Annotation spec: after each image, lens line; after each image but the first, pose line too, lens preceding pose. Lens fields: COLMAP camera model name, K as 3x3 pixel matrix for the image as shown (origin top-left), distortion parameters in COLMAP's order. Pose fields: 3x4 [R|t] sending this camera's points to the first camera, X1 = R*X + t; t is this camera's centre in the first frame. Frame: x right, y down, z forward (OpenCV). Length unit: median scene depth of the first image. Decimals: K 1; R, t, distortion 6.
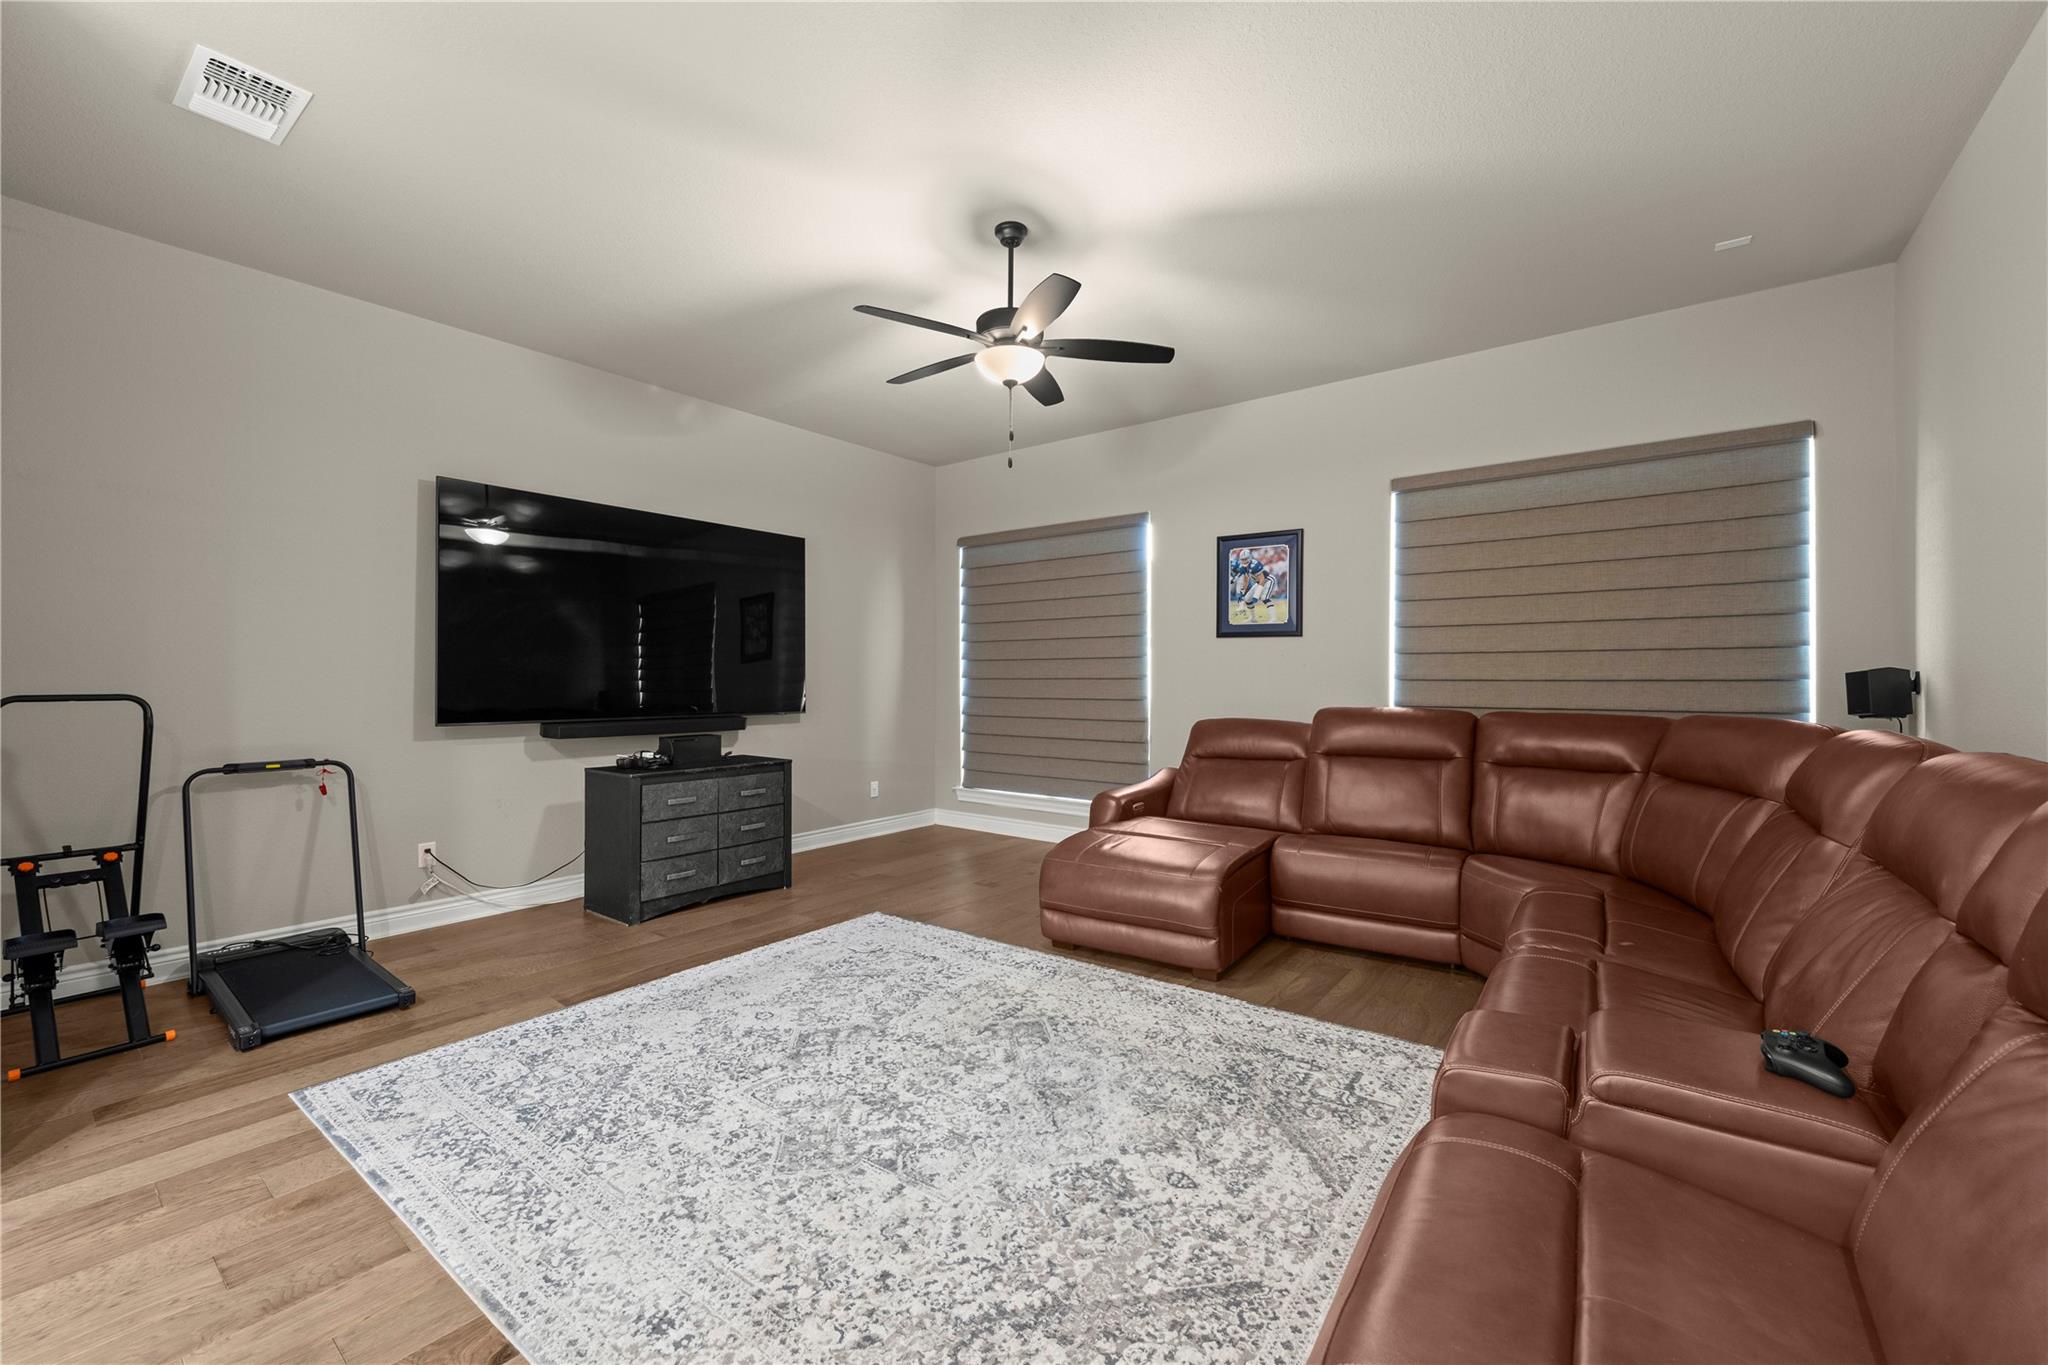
lens RADIAL K [[813.2, 0, 1030.0], [0, 813.2, 678.8], [0, 0, 1]] dist [-0.003757, -0.000146]
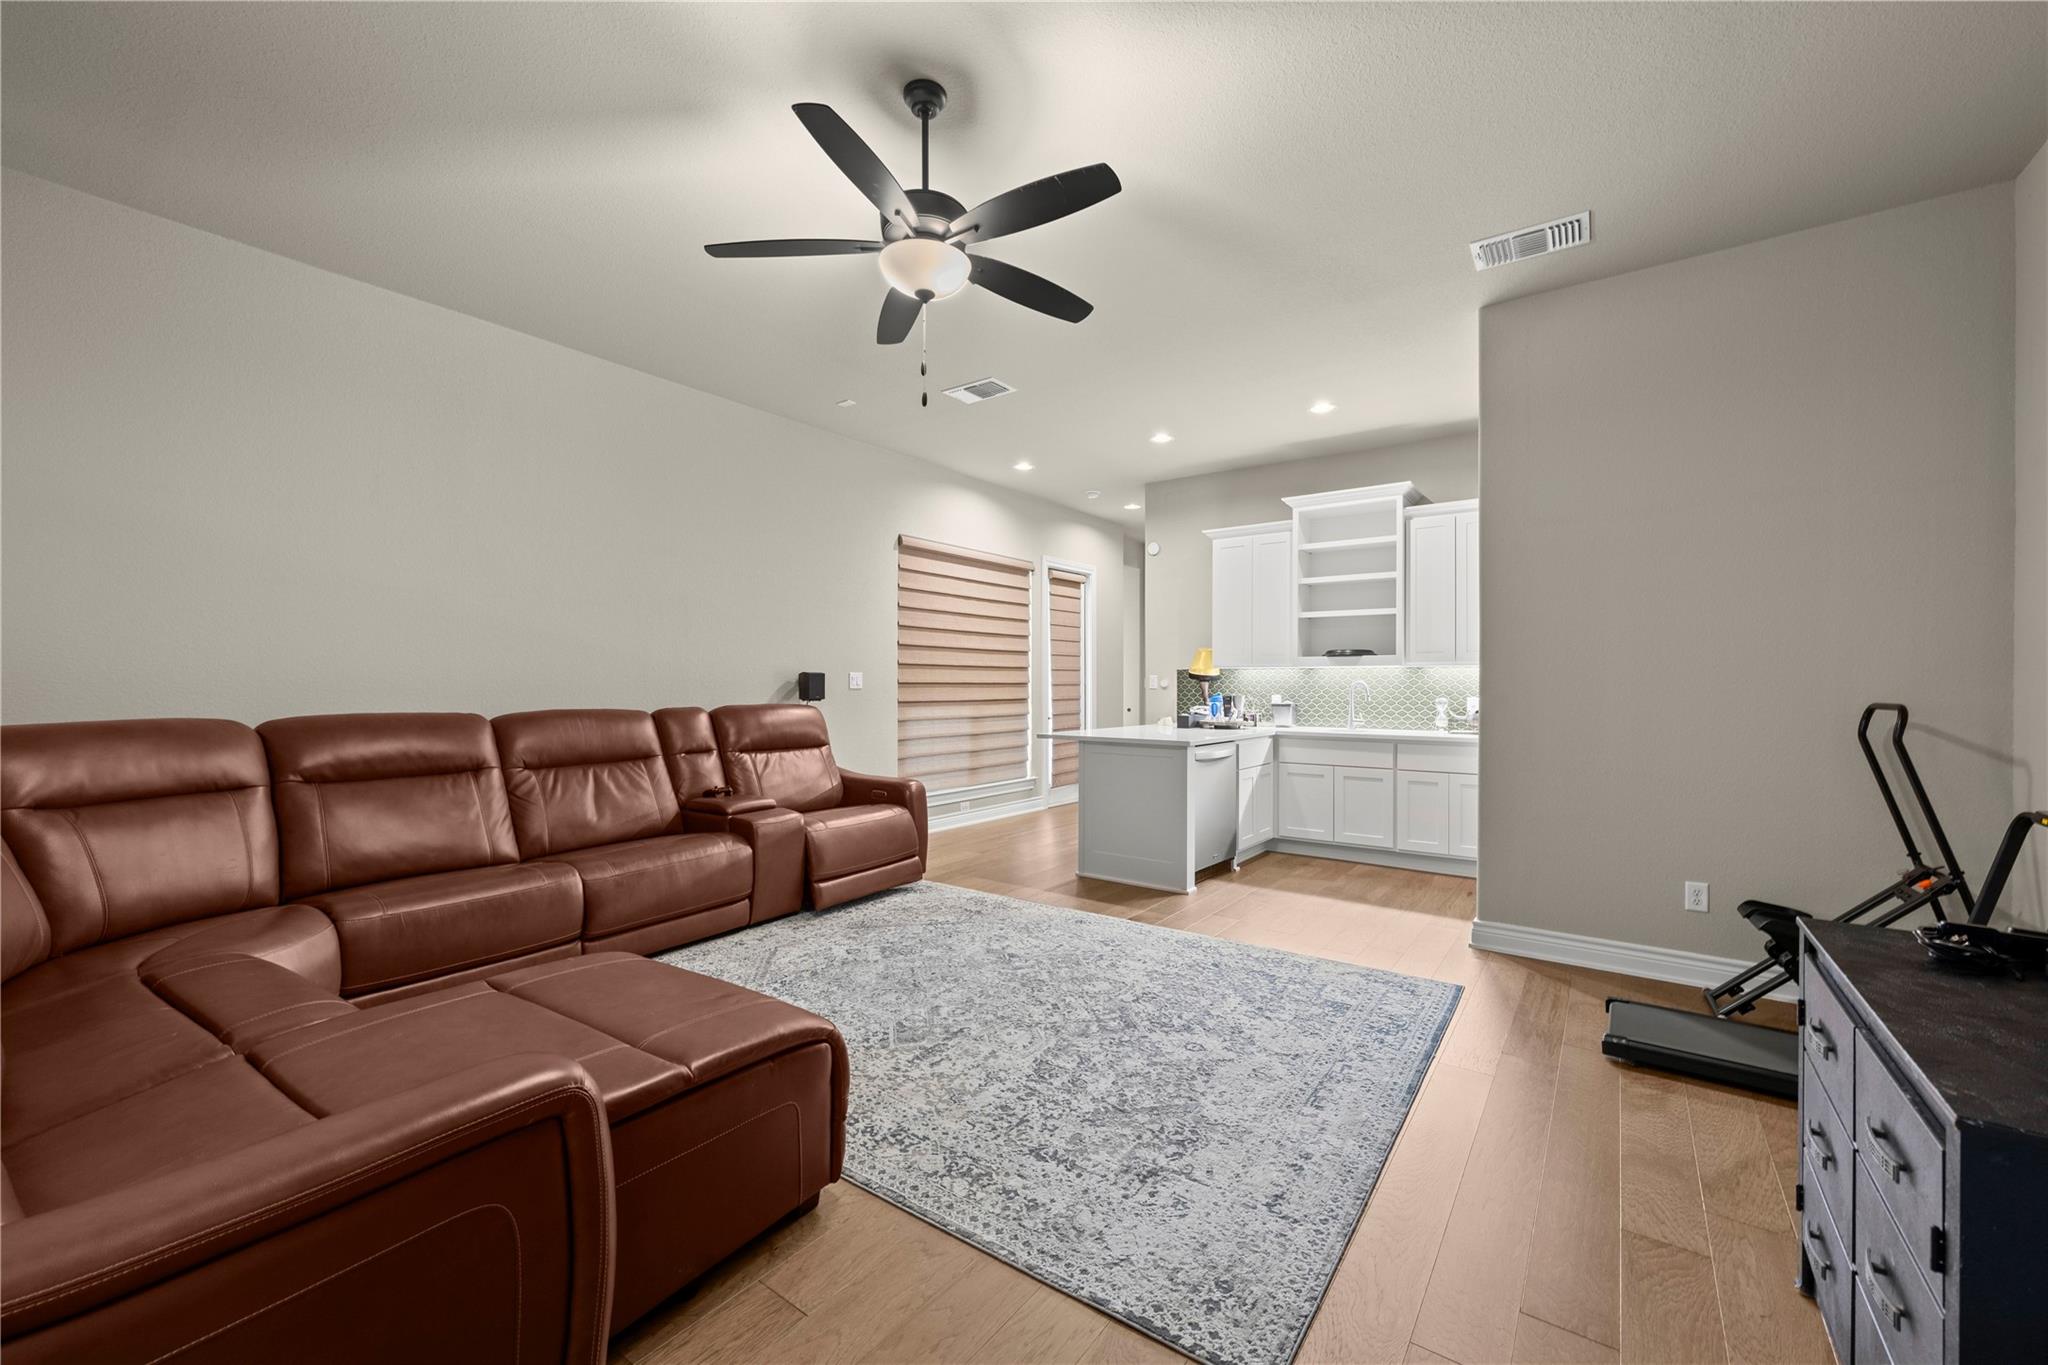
lens RADIAL K [[813.2, 0, 1021.8], [0, 813.2, 681.1], [0, 0, 1]] dist [-0.003757, -0.000146]
pose [[-0.999922, -0.004867, -0.011515, -0.132908], [-0.004854, 0.999988, -0.001119, -0.000121], [0.011520, -0.001063, -0.999933, 2.169761]]
